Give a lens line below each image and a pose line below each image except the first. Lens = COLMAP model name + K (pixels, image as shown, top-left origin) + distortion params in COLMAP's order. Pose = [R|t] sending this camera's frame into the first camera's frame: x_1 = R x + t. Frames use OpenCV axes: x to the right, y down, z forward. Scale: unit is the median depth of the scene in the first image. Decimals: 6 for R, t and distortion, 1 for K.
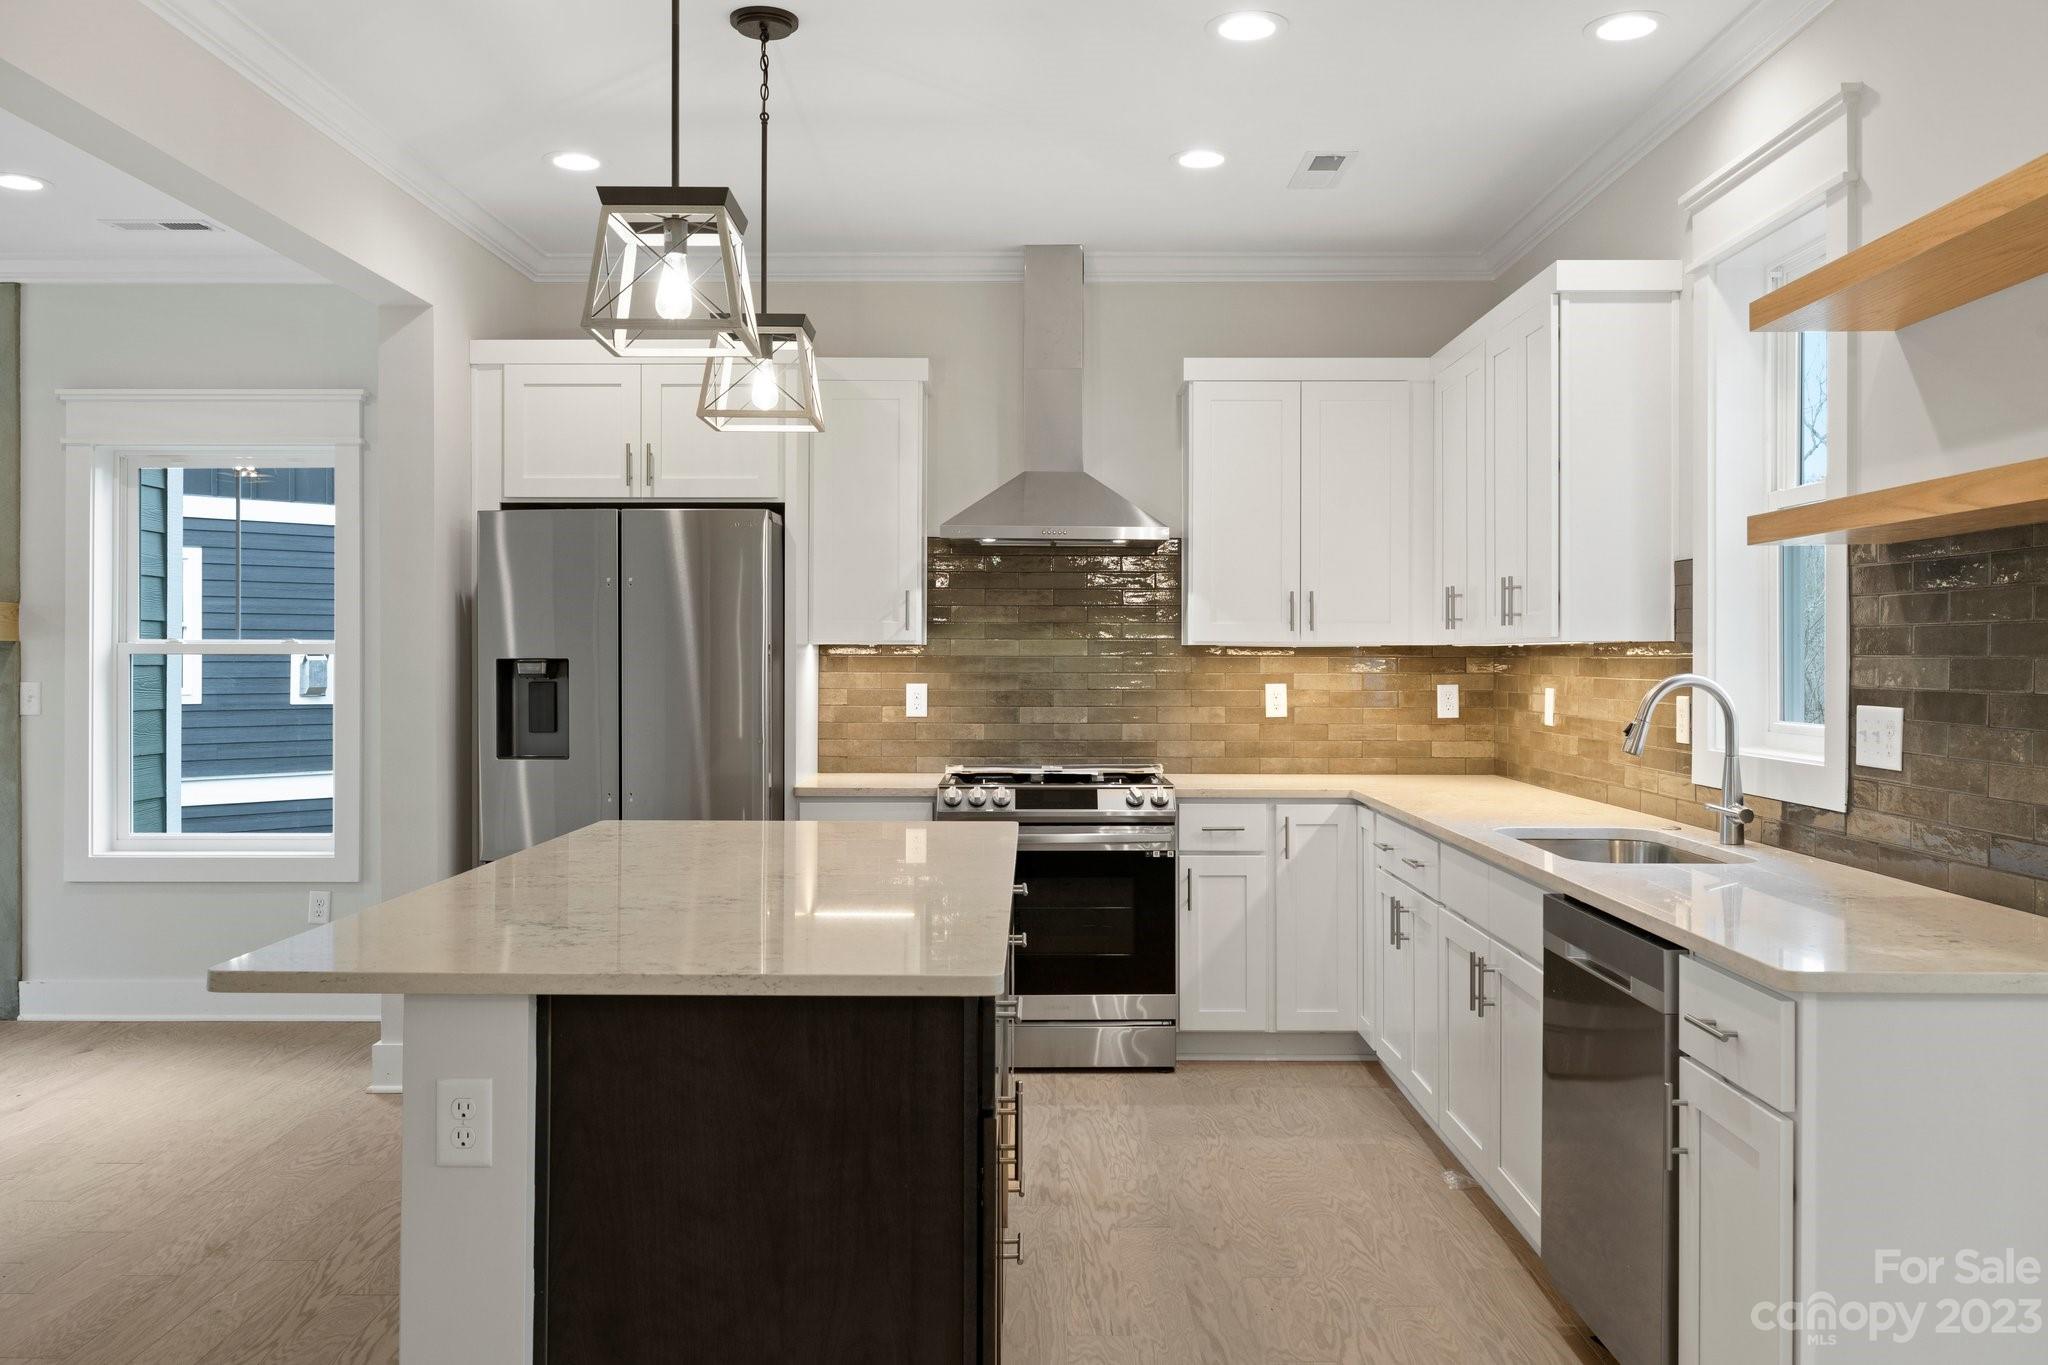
lens RADIAL K [[1611.9, 0, 1024.6], [0, 1611.9, 655.9], [0, 0, 1]] dist [0.001526, 0.000879]
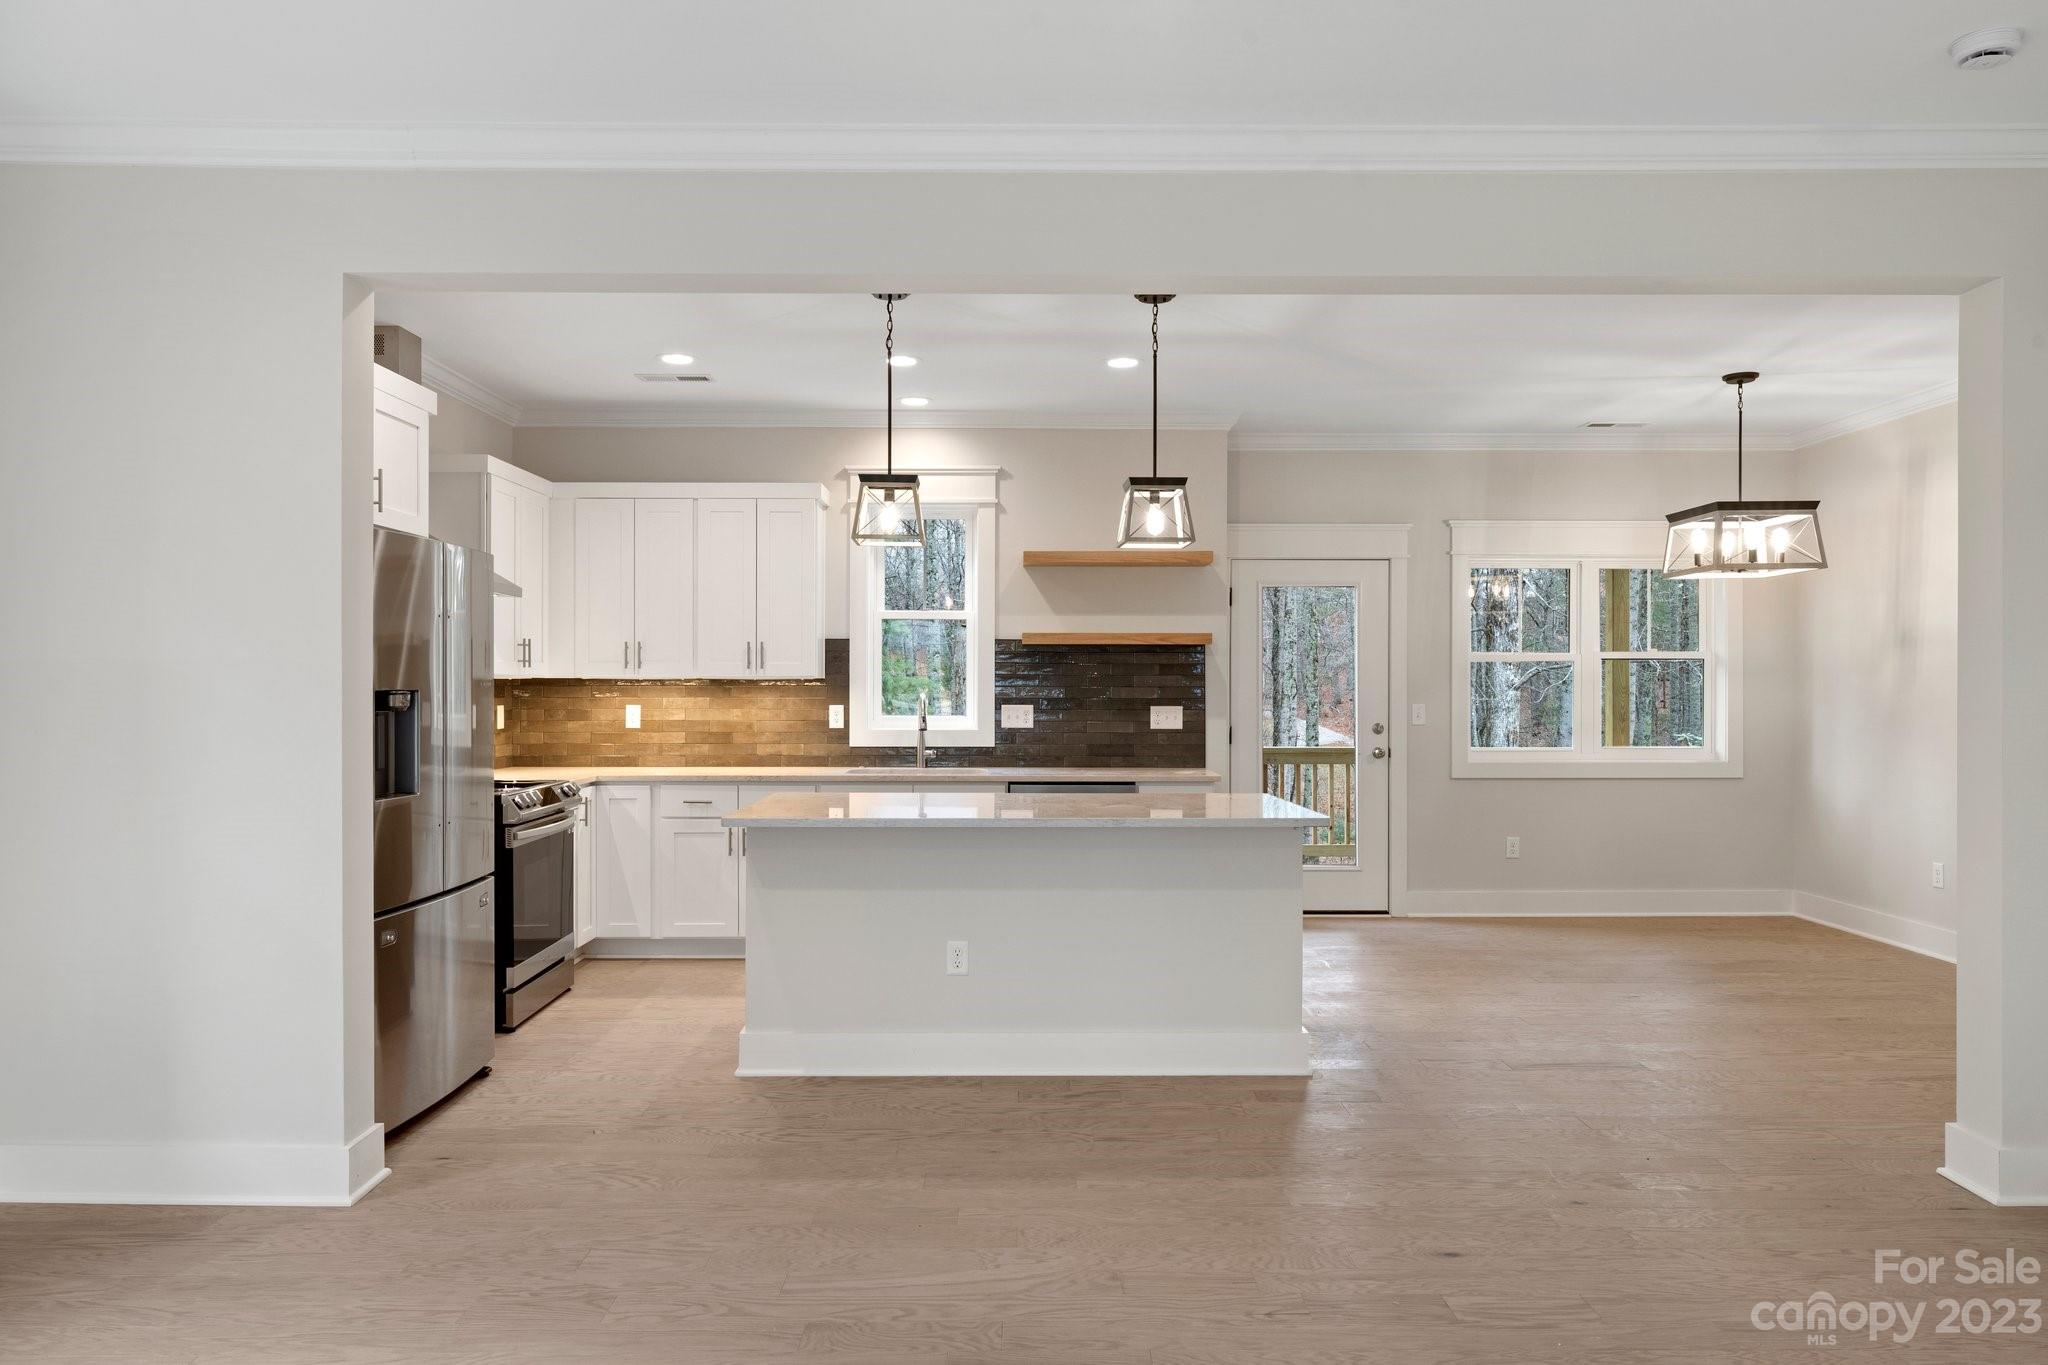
lens RADIAL K [[1370.5, 0, 1024.0], [0, 1370.5, 682.5], [0, 0, 1]] dist [-0.004588, 0.001489]
pose [[-0.015075, 0.000205, 0.999886, -0.980867], [-0.001897, 0.999998, -0.000234, -0.003112], [-0.999885, -0.001901, -0.015075, 0.571603]]
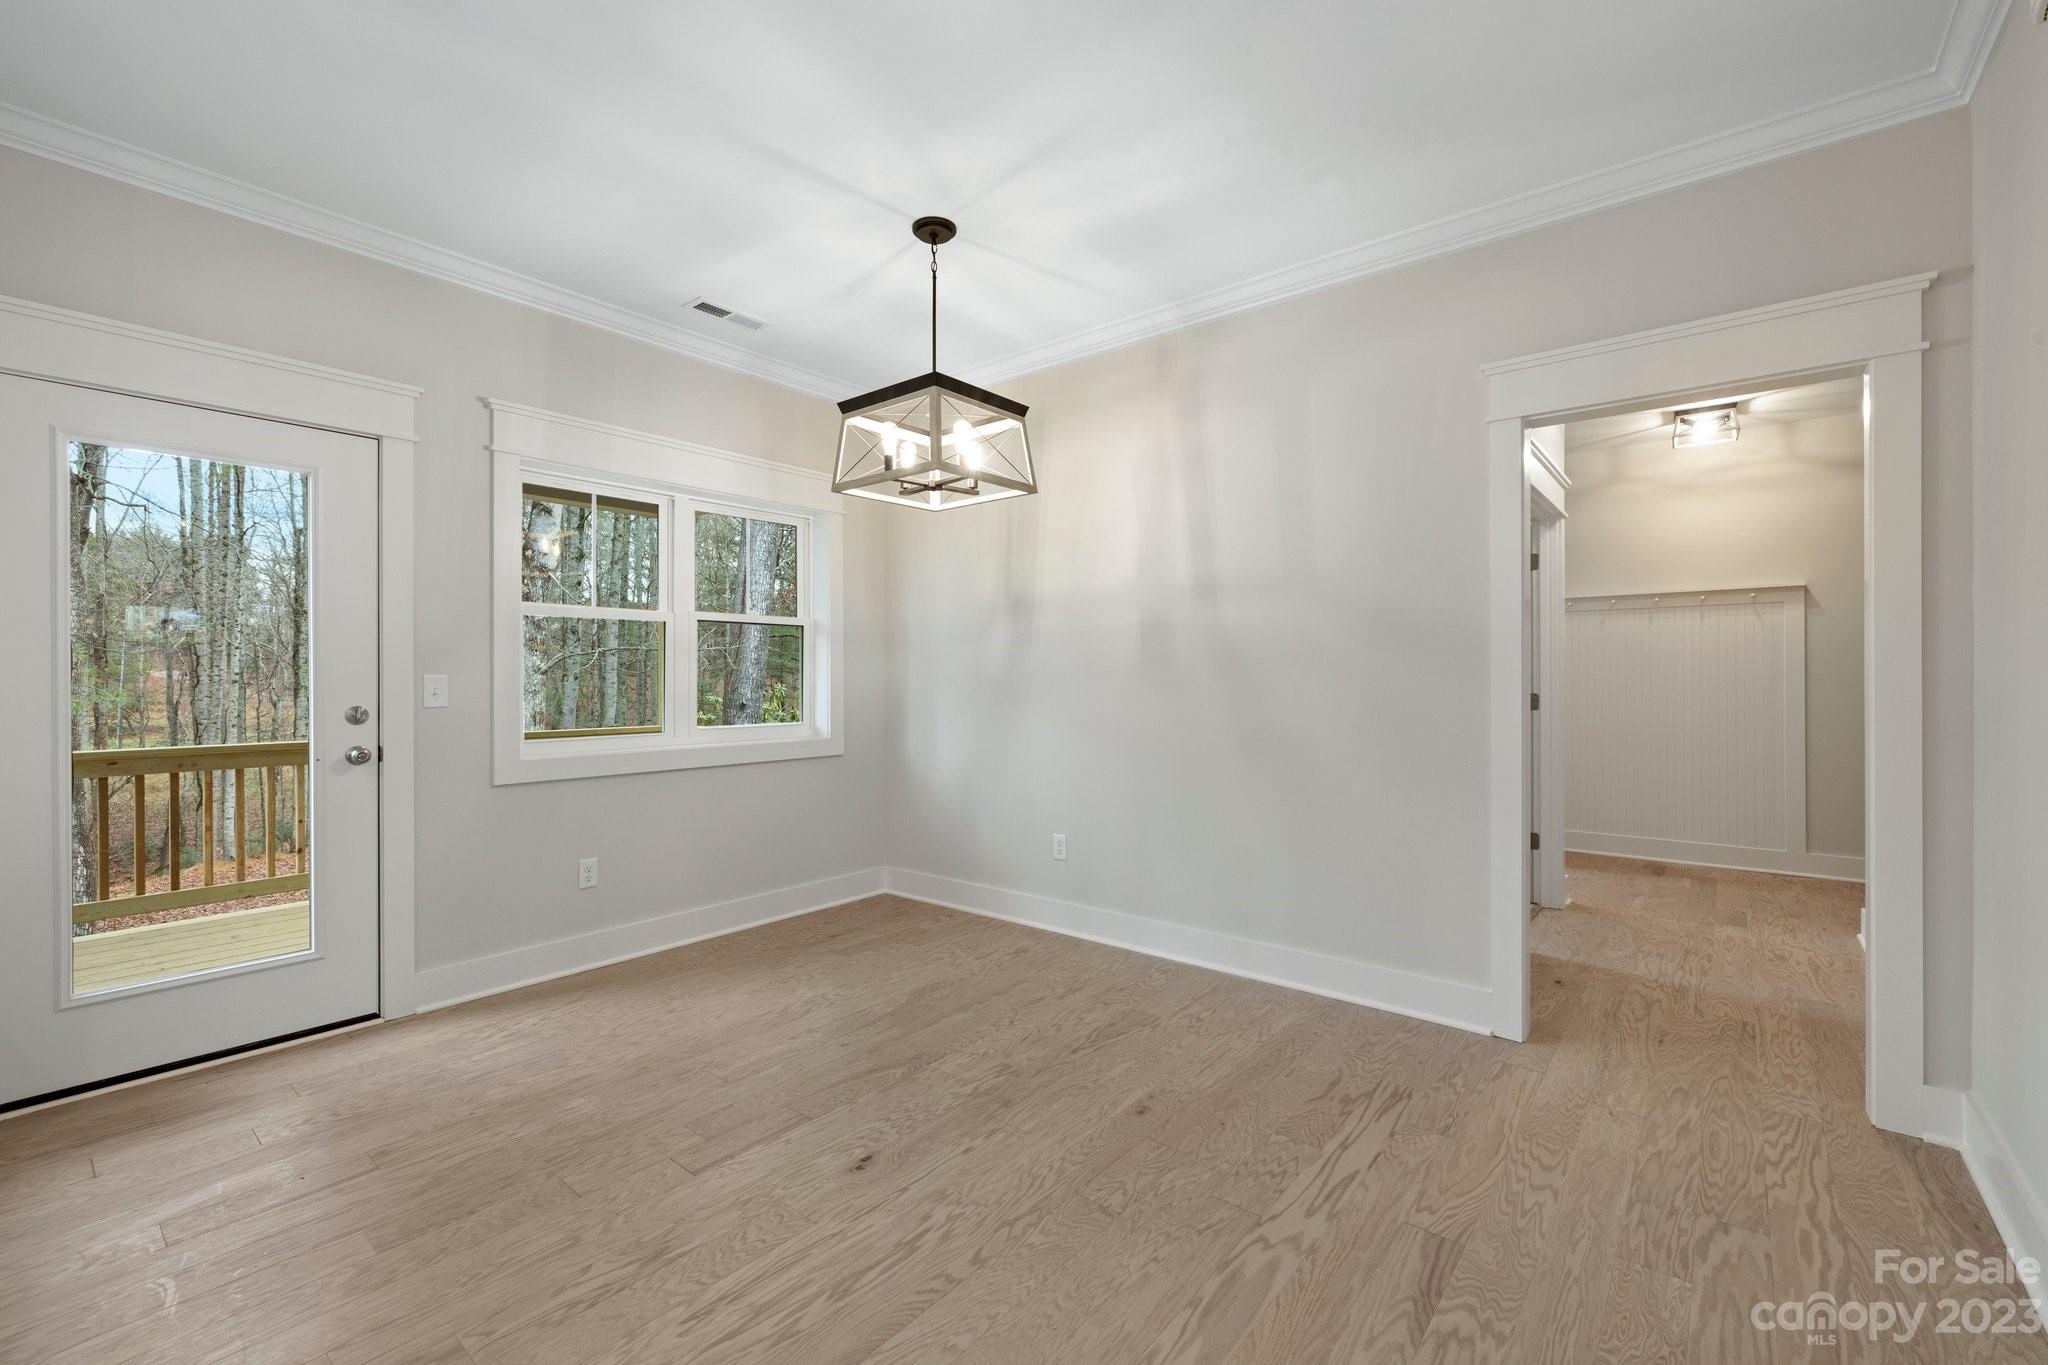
lens RADIAL K [[861.0, 0, 1026.0], [0, 861.0, 681.8], [0, 0, 1]] dist [-0.000247, -0.000023]
pose [[-0.778321, -0.002229, 0.627863, -0.241906], [-0.000009, 0.999994, 0.003539, 0.020424], [-0.627867, 0.002749, -0.778316, 0.343080]]
